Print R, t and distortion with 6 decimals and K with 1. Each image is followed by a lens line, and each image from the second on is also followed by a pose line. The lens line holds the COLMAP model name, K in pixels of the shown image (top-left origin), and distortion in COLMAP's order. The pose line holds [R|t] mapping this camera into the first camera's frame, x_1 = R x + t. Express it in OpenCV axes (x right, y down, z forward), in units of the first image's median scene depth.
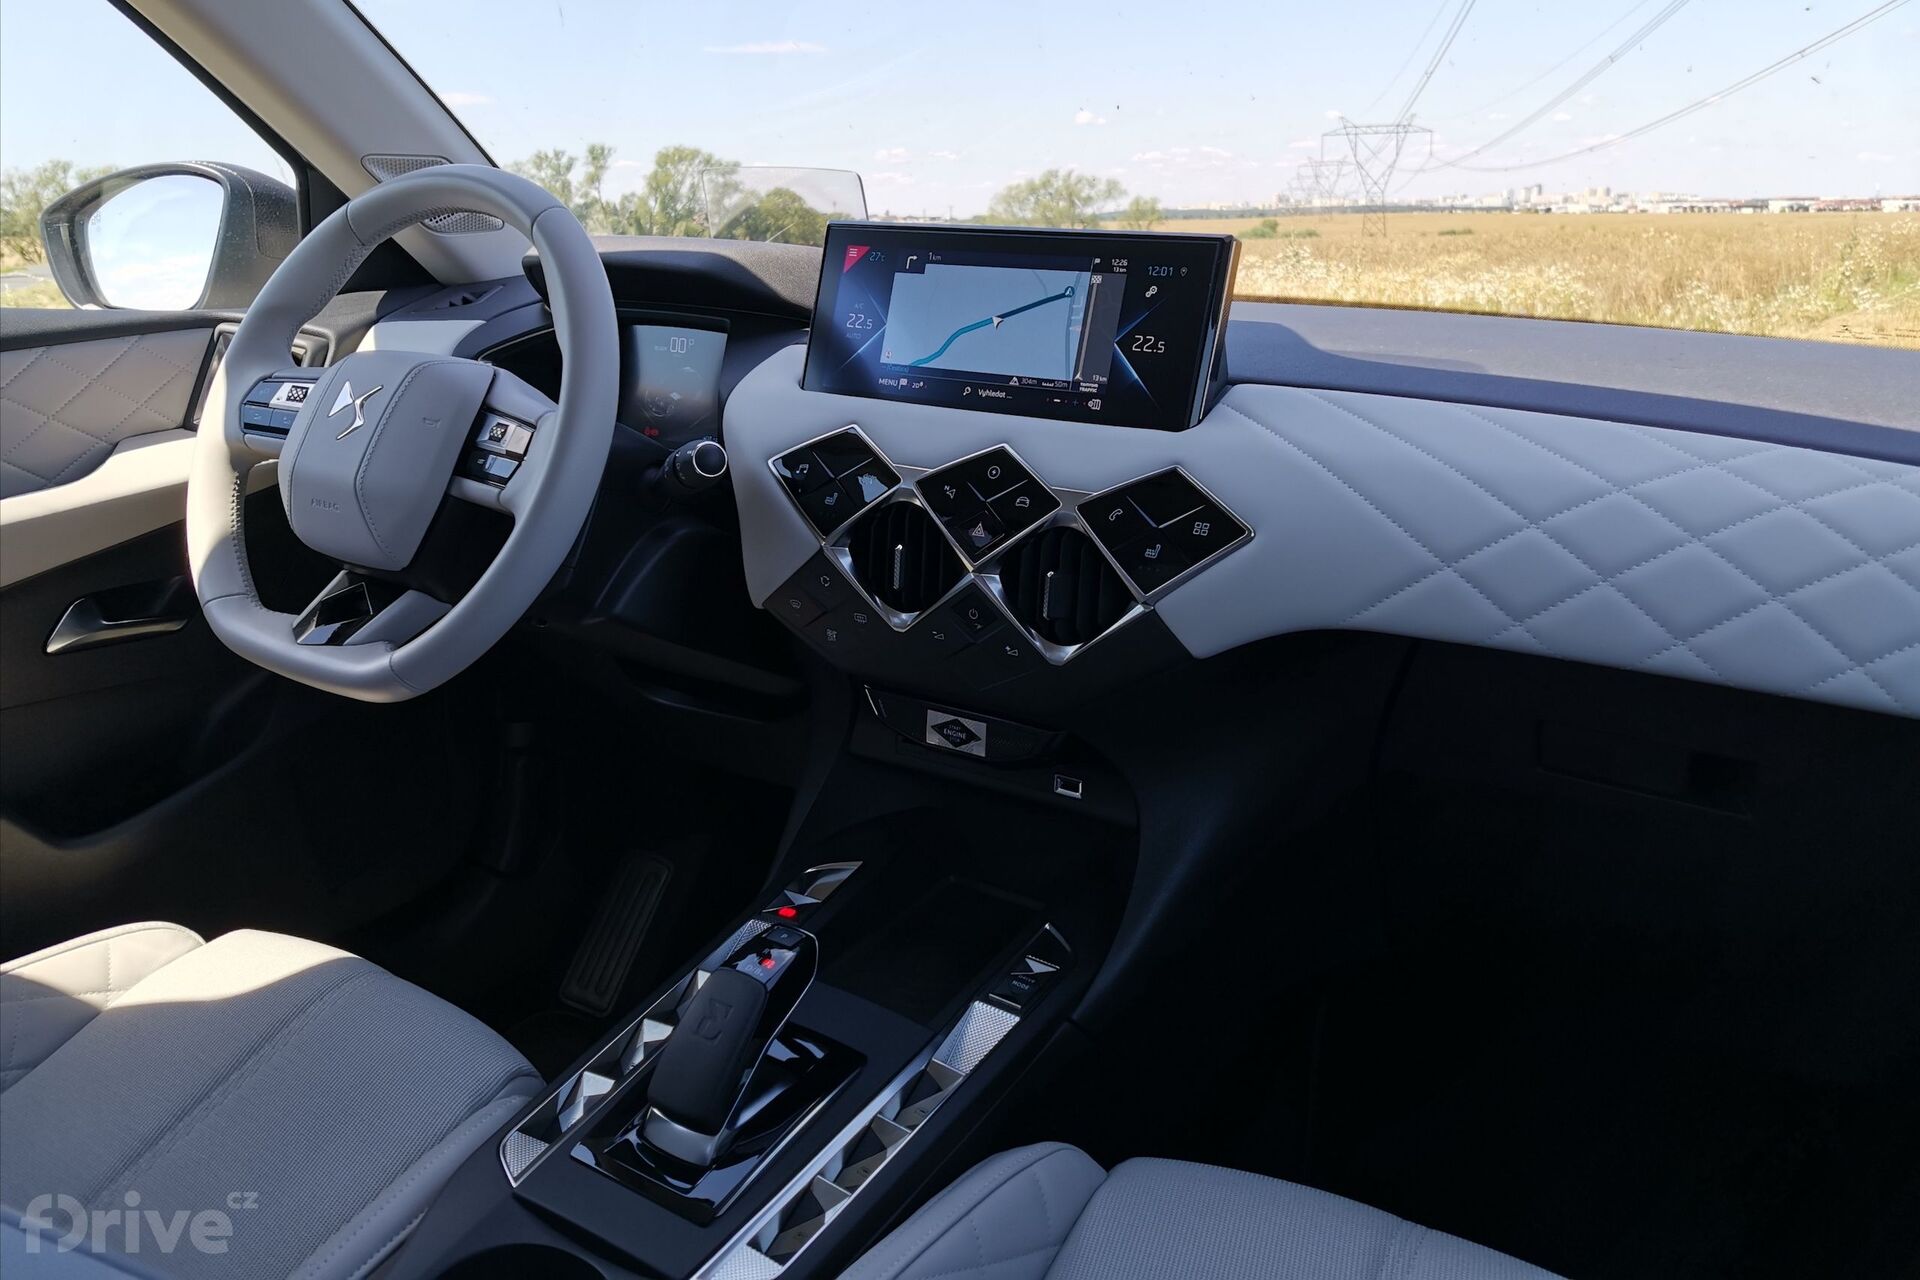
lens RADIAL K [[1501.3, 0, 952.7], [0, 1501.3, 545.5], [0, 0, 1]] dist [0.013924, -0.085269]
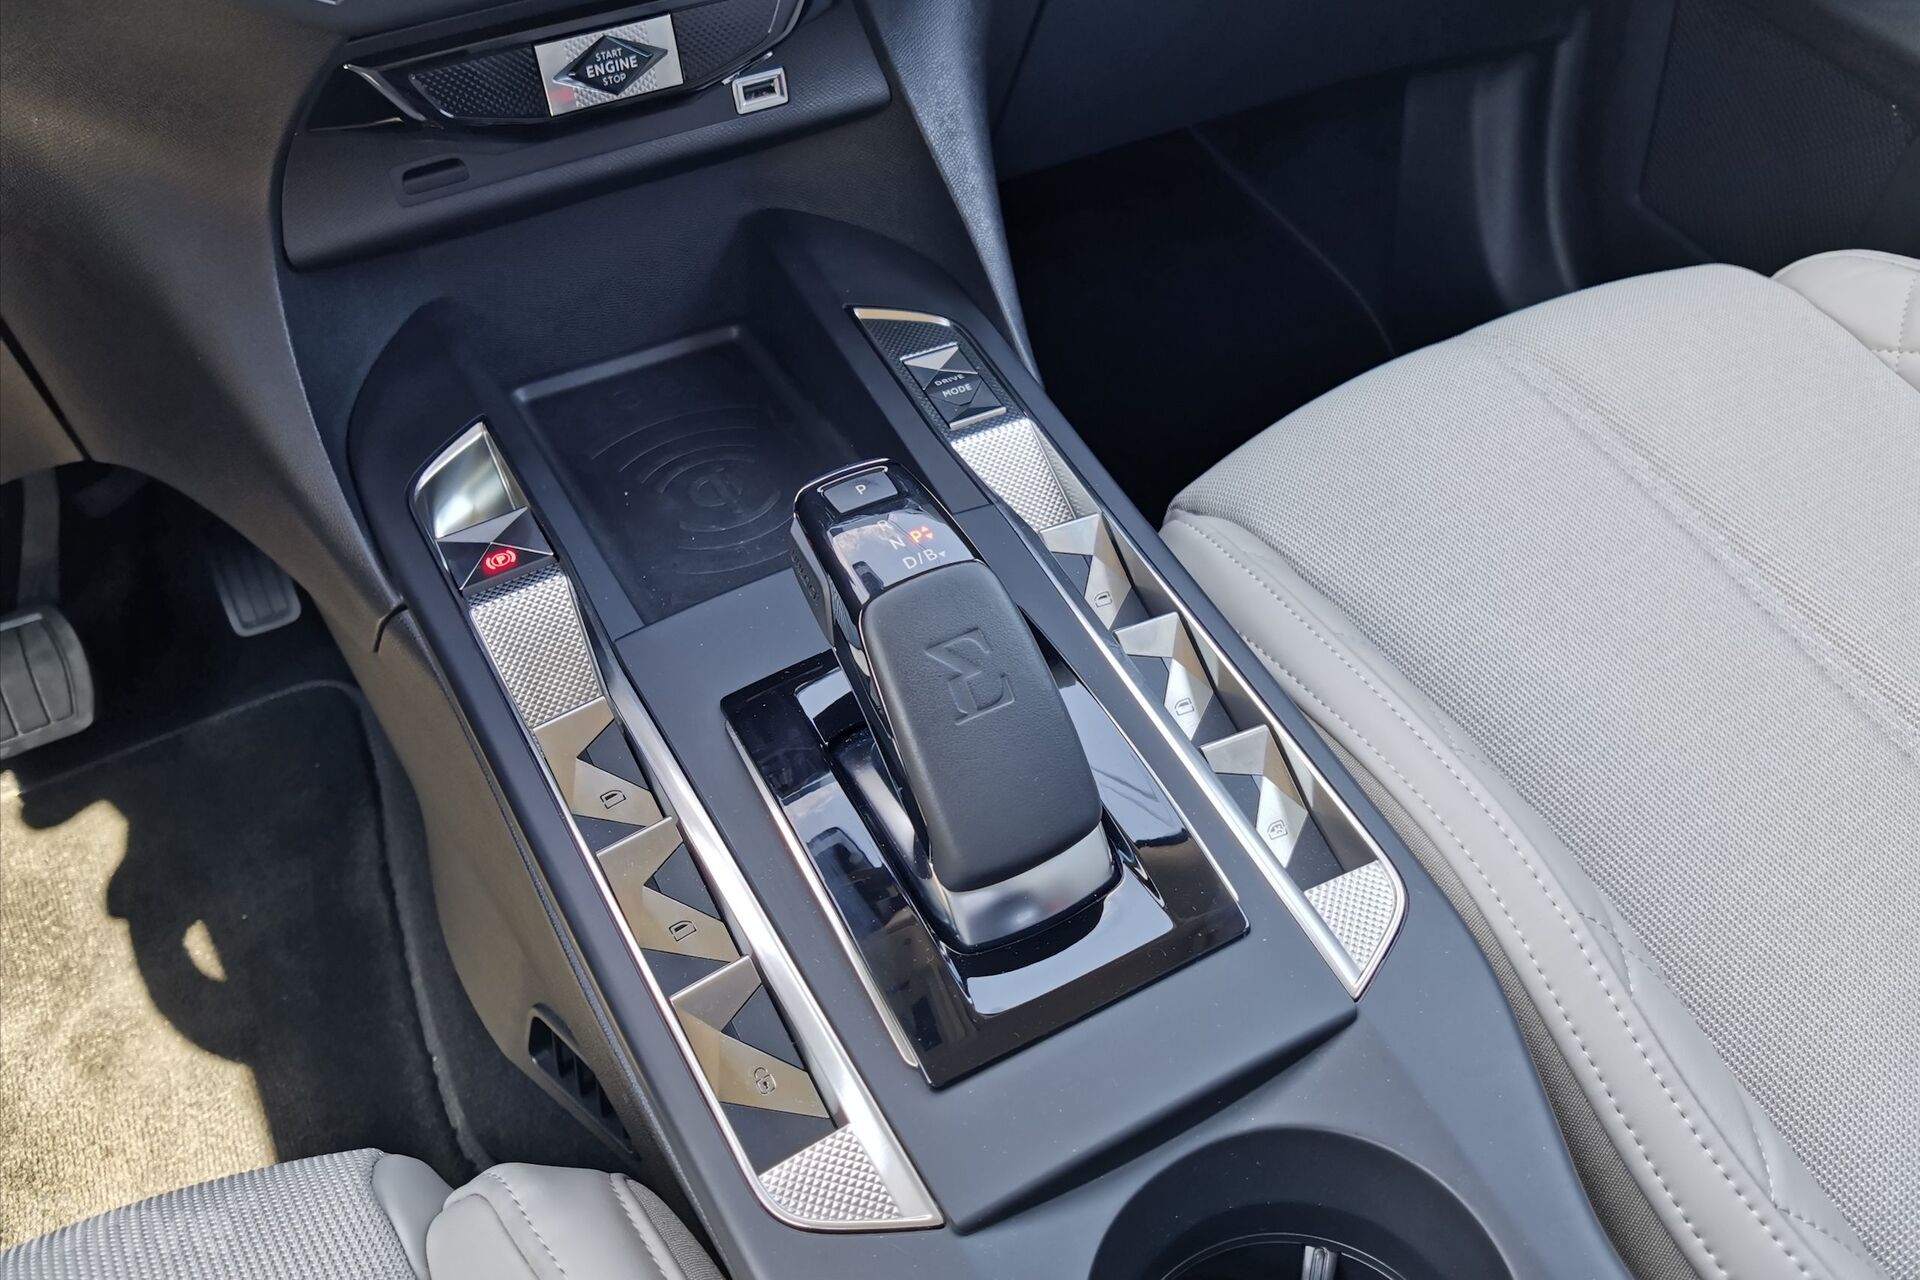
lens RADIAL K [[1501.3, 0, 999.2], [0, 1501.3, 599.0], [0, 0, 1]] dist [0.013924, -0.085269]
pose [[0.480387, -0.595603, 0.643806, -0.359886], [0.285492, 0.800265, 0.527323, 0.039370], [-0.829291, -0.069518, 0.554477, 0.588607]]
